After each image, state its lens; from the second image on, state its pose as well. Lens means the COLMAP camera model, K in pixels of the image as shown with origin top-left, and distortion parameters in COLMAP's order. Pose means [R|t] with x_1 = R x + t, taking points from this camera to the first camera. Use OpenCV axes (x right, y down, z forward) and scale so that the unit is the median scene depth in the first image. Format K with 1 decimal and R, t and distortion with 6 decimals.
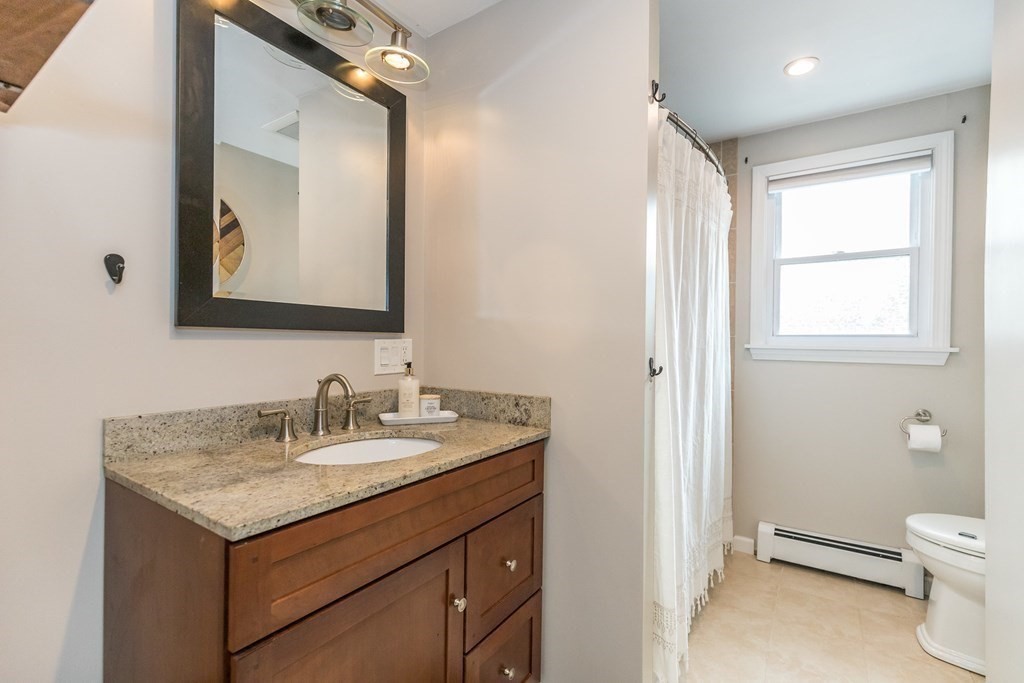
lens RADIAL K [[459.6, 0, 515.3], [0, 459.6, 343.3], [0, 0, 1]] dist [0.007676, -0.001177]
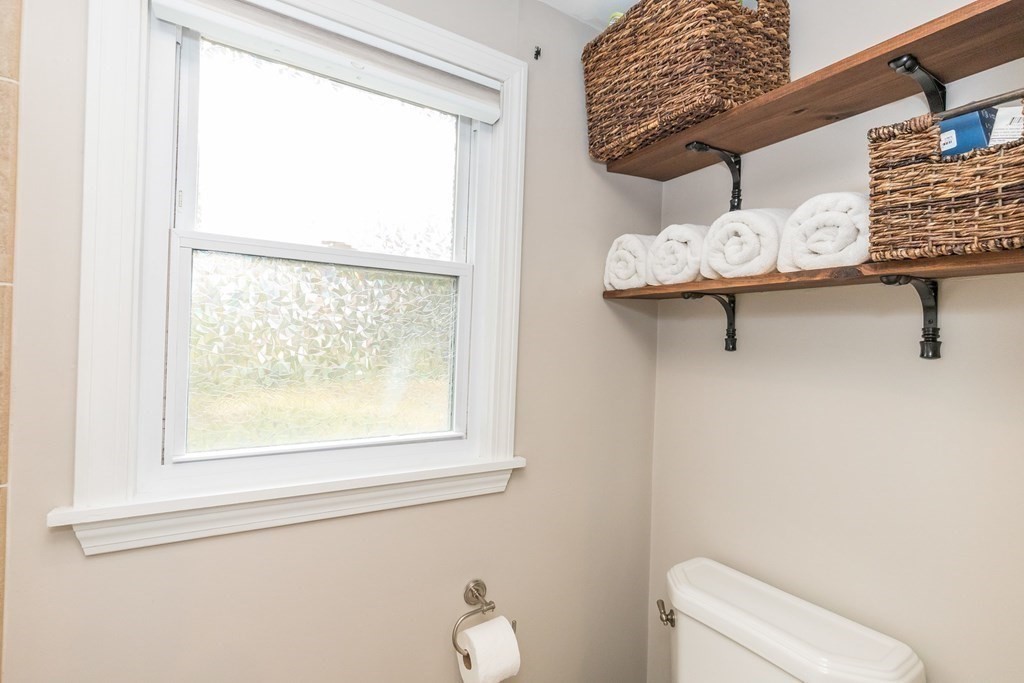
lens RADIAL K [[465.7, 0, 512.4], [0, 465.7, 344.3], [0, 0, 1]] dist [0.014234, -0.000297]
pose [[0.434313, 0.012320, 0.900678, 0.432861], [-0.022410, 0.999745, -0.002869, -0.121980], [-0.900483, -0.018938, 0.434478, 0.751212]]
